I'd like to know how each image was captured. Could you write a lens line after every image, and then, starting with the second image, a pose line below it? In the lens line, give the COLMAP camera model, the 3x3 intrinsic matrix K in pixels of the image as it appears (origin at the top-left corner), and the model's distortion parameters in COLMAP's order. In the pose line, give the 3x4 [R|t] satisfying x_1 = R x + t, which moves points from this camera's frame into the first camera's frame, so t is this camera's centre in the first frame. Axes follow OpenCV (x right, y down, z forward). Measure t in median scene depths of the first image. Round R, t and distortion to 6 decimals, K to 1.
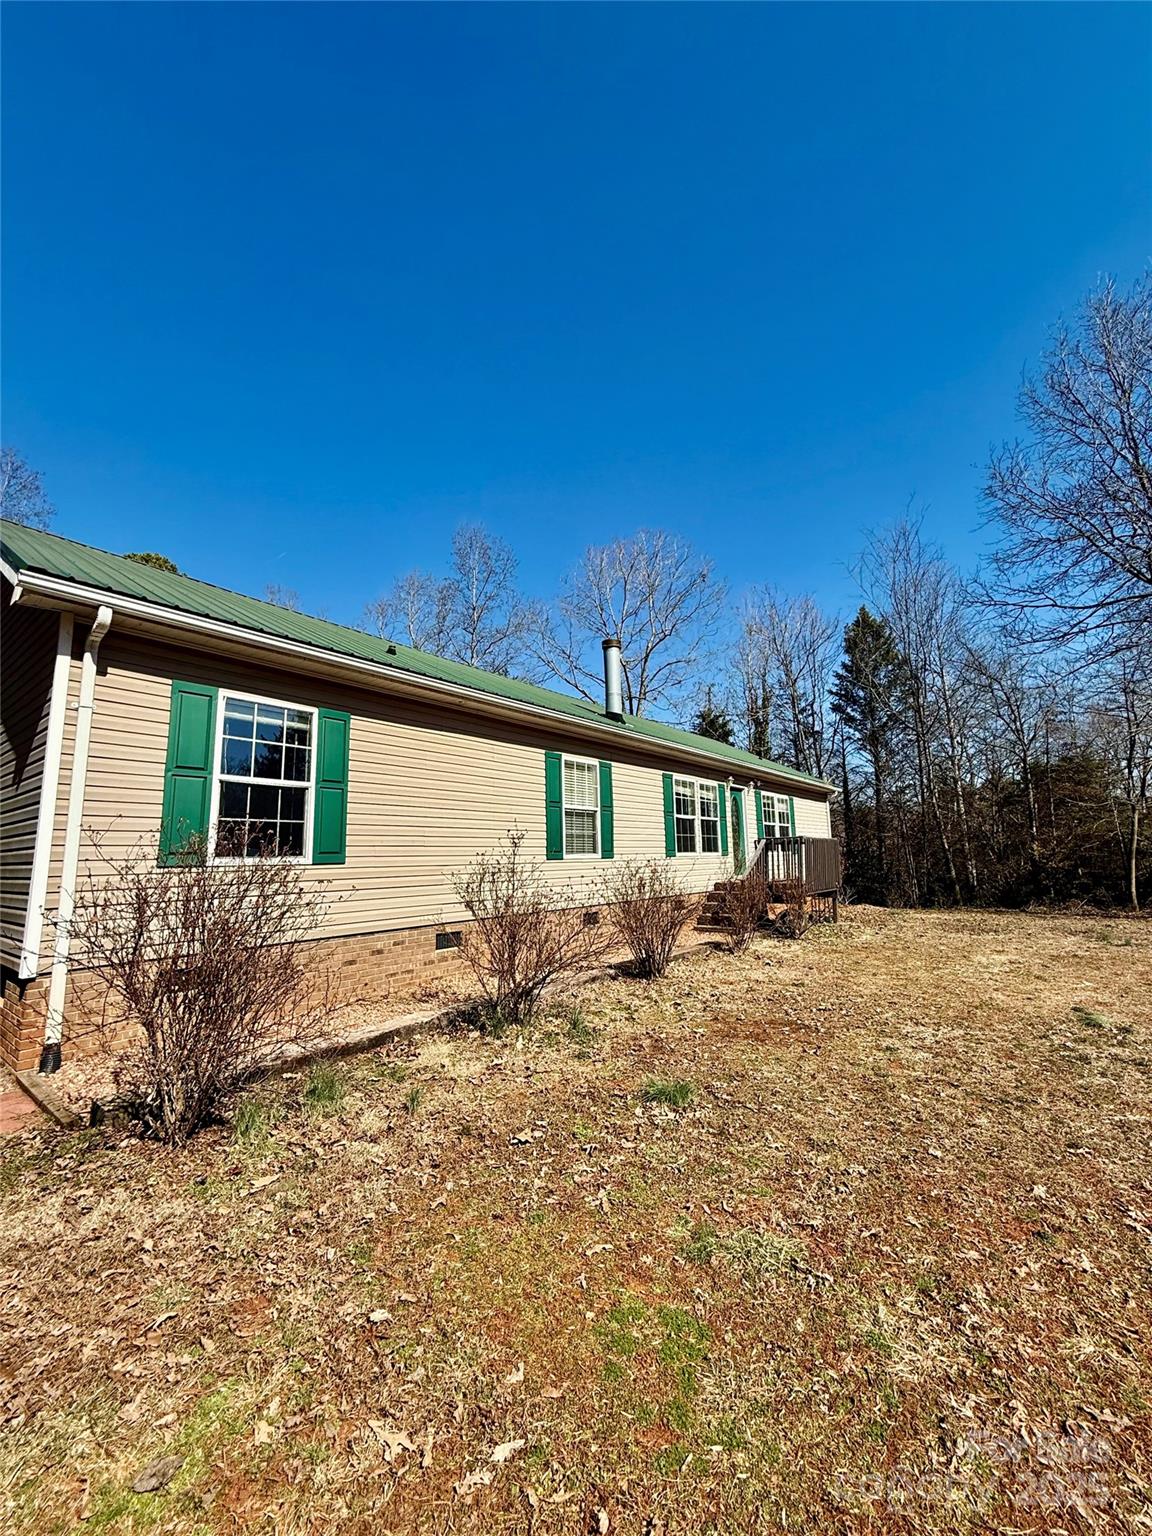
lens RADIAL K [[609.6, 0, 580.0], [0, 609.6, 767.2], [0, 0, 1]] dist [0.001136, 0.000139]
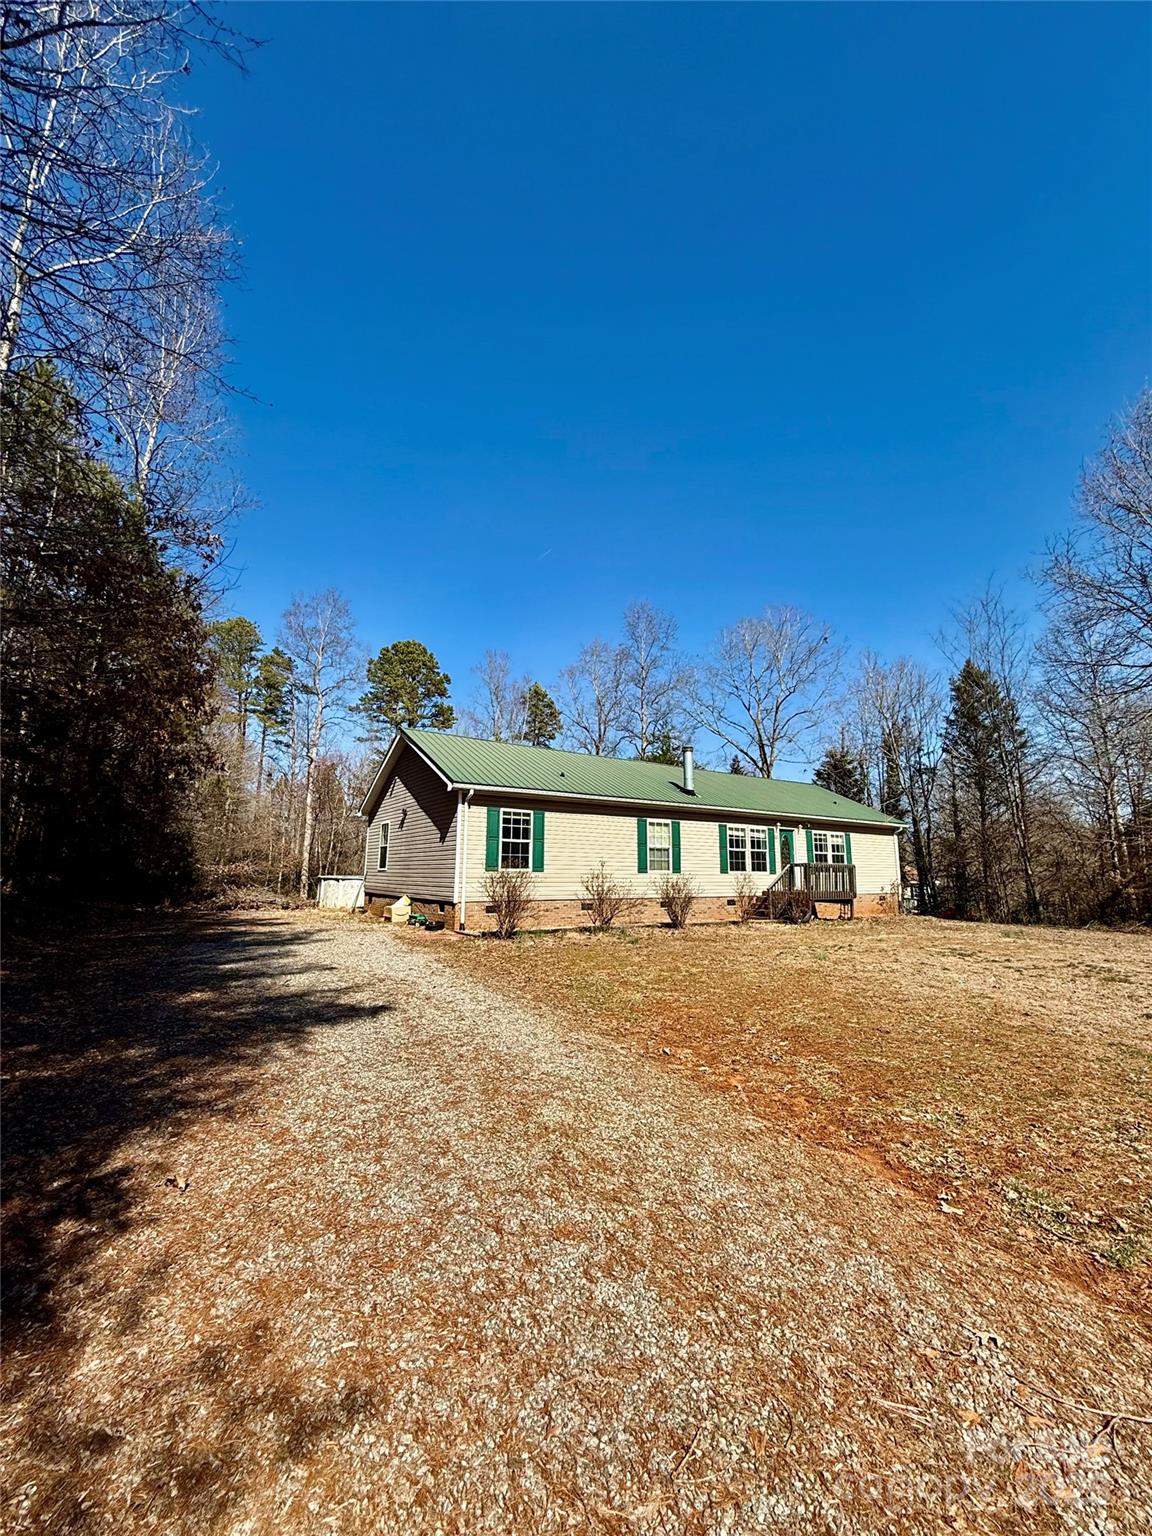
lens RADIAL K [[609.6, 0, 572.0], [0, 609.6, 769.5], [0, 0, 1]] dist [0.001136, 0.000139]
pose [[0.945564, -0.025410, -0.324442, 0.367698], [0.020004, 0.999600, -0.019986, -0.141059], [0.324821, 0.012408, 0.945694, -0.898932]]
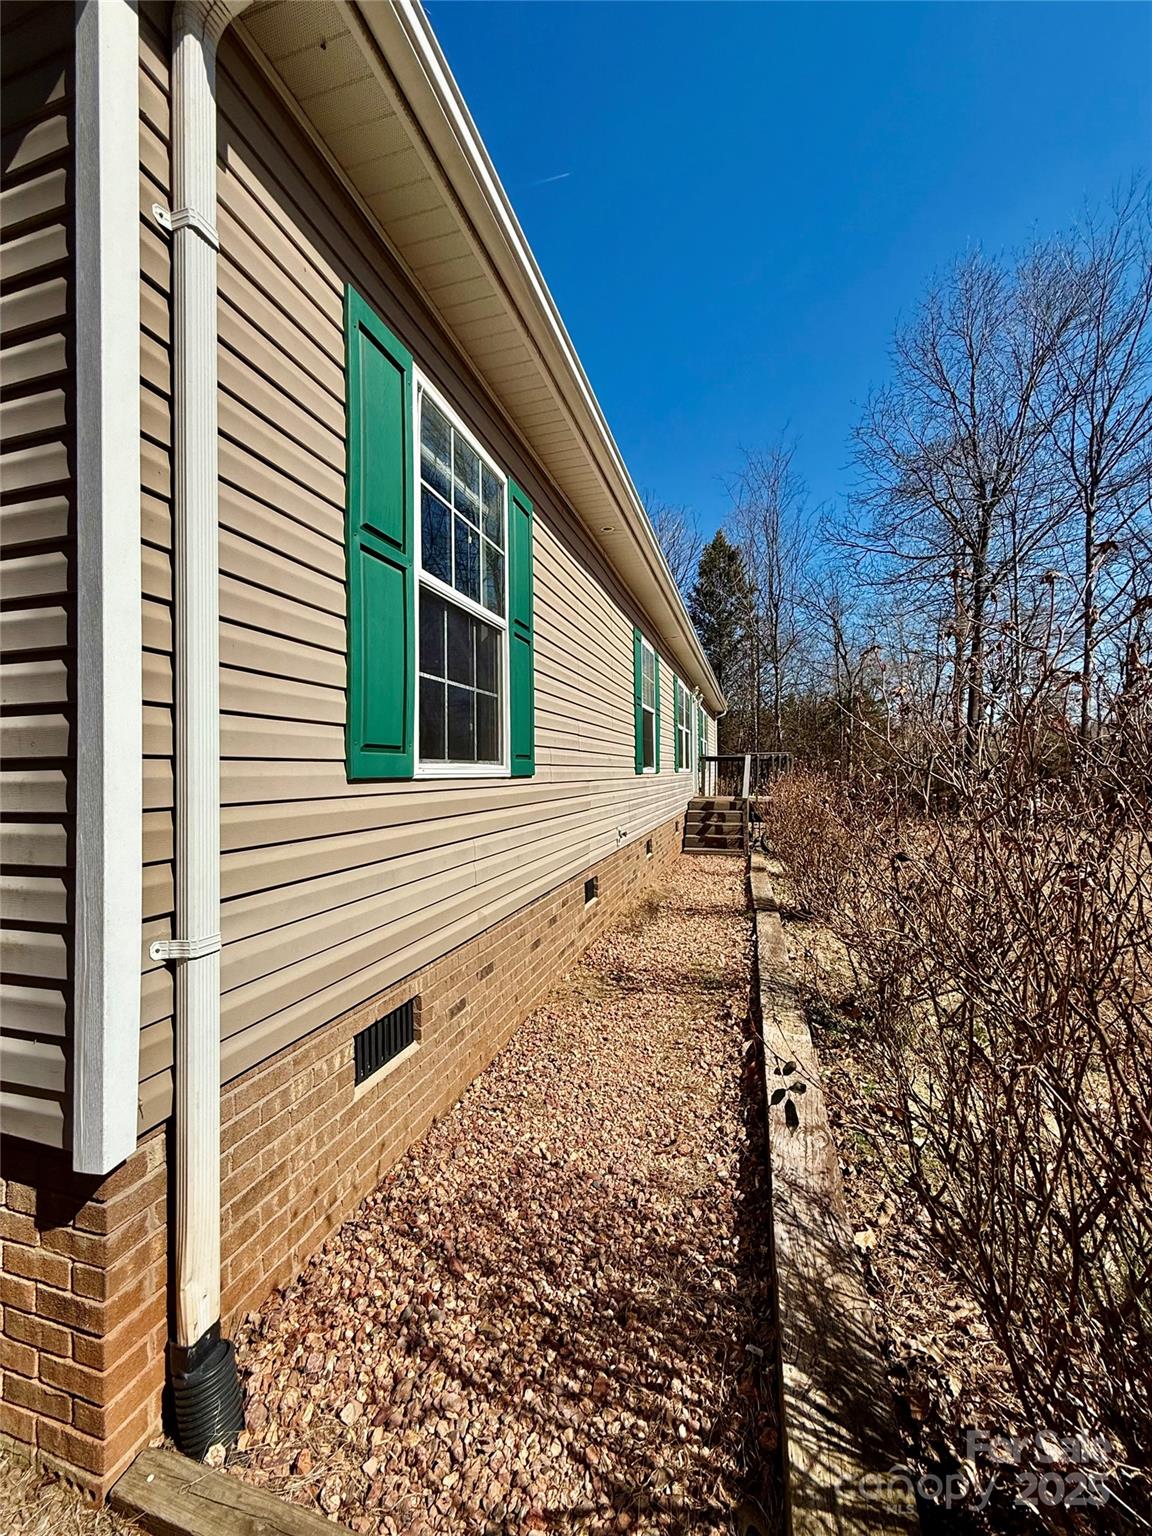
lens RADIAL K [[609.6, 0, 577.3], [0, 609.6, 765.9], [0, 0, 1]] dist [0.001136, 0.000139]
pose [[0.925310, 0.014198, 0.378946, -0.373002], [-0.063932, 0.990836, 0.118985, 0.052081], [-0.373784, -0.134324, 0.917738, 0.312547]]
